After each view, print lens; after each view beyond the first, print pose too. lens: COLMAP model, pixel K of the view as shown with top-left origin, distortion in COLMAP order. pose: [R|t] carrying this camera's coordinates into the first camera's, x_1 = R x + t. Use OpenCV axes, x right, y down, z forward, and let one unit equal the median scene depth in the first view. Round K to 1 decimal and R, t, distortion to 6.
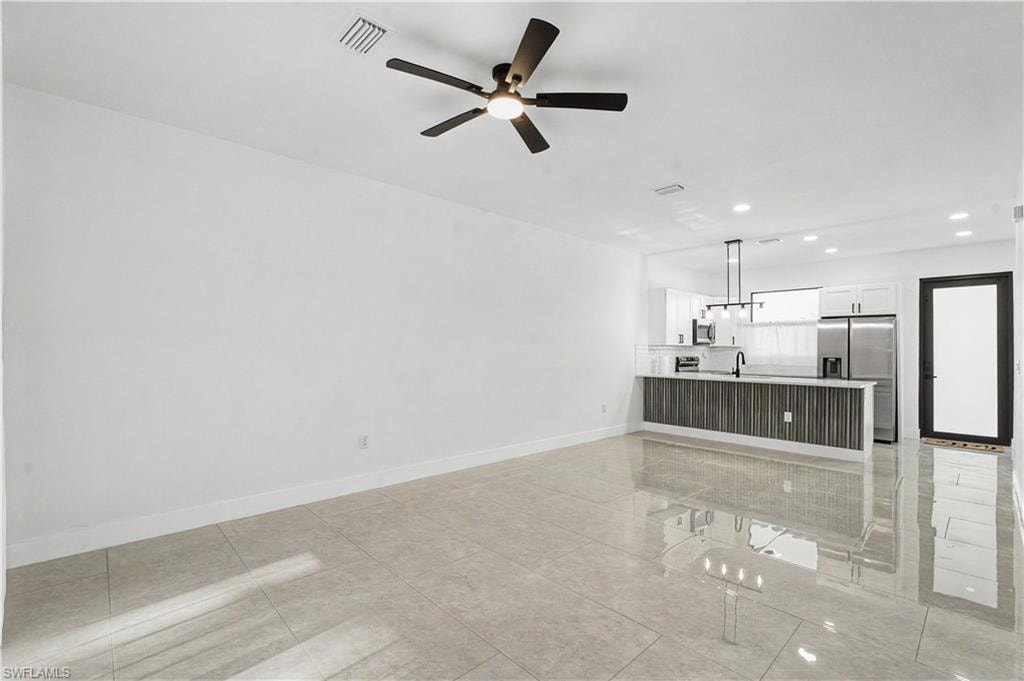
lens RADIAL K [[451.5, 0, 511.2], [0, 451.5, 343.9], [0, 0, 1]] dist [-0.010009, 0.001542]
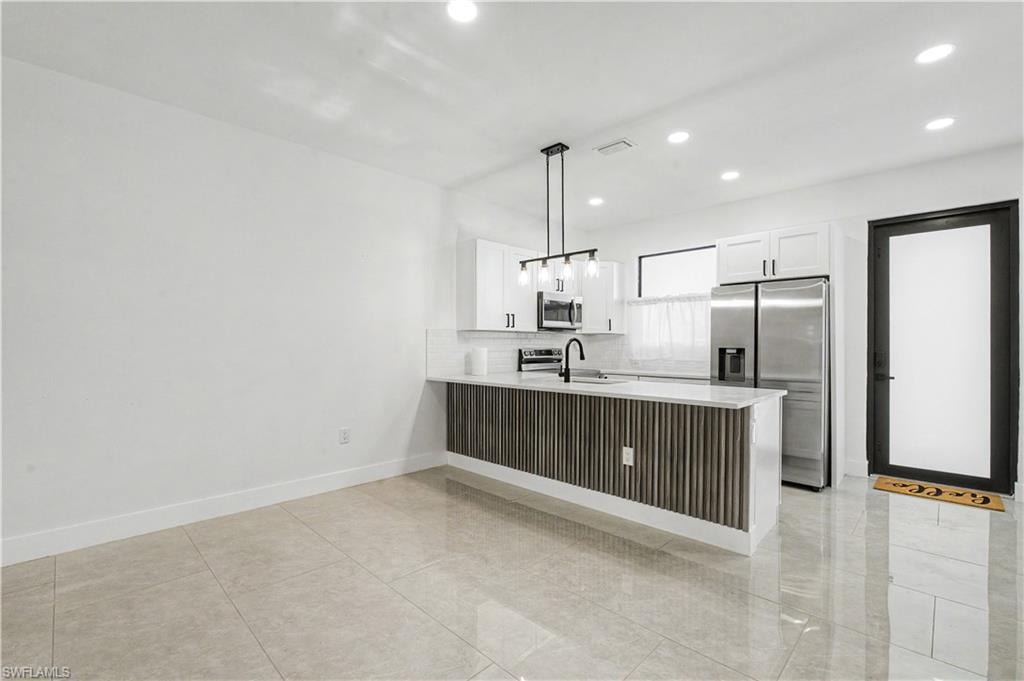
lens RADIAL K [[451.5, 0, 508.3], [0, 451.5, 343.5], [0, 0, 1]] dist [-0.010009, 0.001542]
pose [[0.999140, -0.005029, 0.041150, 0.390138], [0.004663, 0.999949, 0.008985, 0.017772], [-0.041194, -0.008785, 0.999113, 0.401568]]
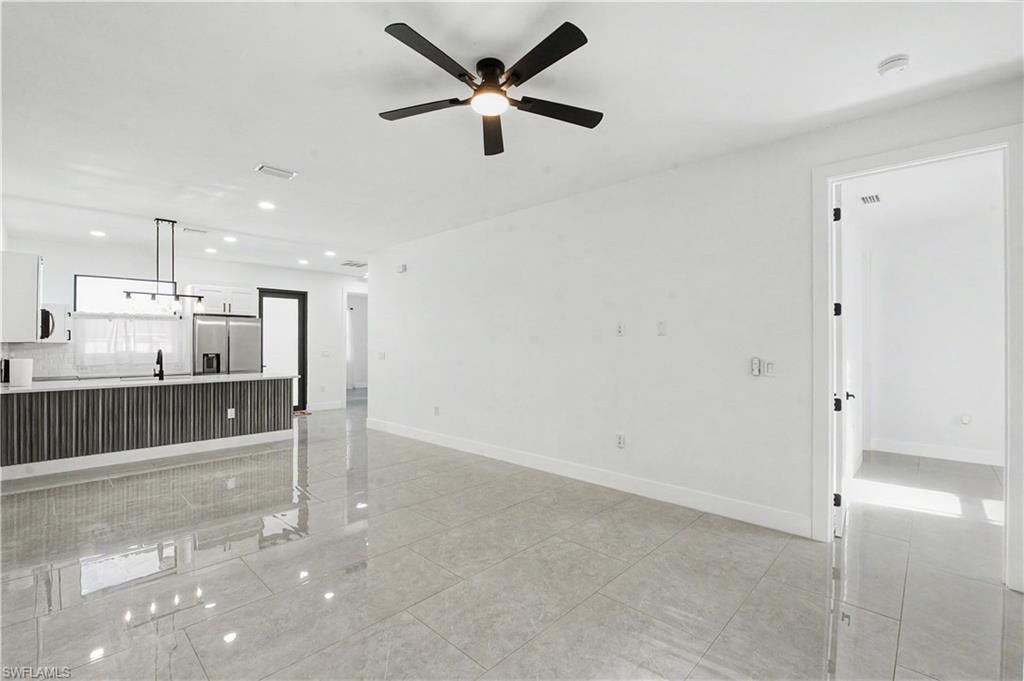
lens RADIAL K [[451.5, 0, 503.6], [0, 451.5, 339.0], [0, 0, 1]] dist [-0.010009, 0.001542]
pose [[-0.037877, 0.002480, 0.999279, -0.362345], [-0.007721, 0.999966, -0.002775, -0.005708], [-0.999253, -0.007821, -0.037857, 0.372425]]
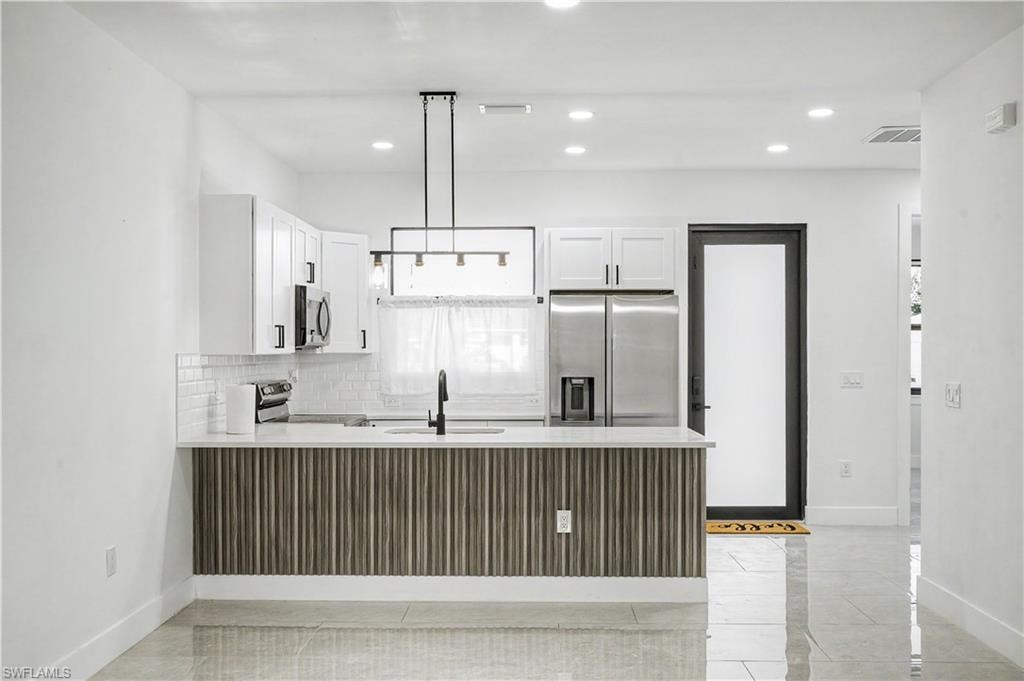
lens RADIAL K [[998.4, 0, 504.1], [0, 998.4, 349.8], [0, 0, 1]] dist [-0.000196, 0.000000]
pose [[0.709072, -0.010948, 0.705051, -0.084779], [-0.000049, 0.999879, 0.015576, -0.014902], [-0.705136, -0.011079, 0.708986, 0.316663]]
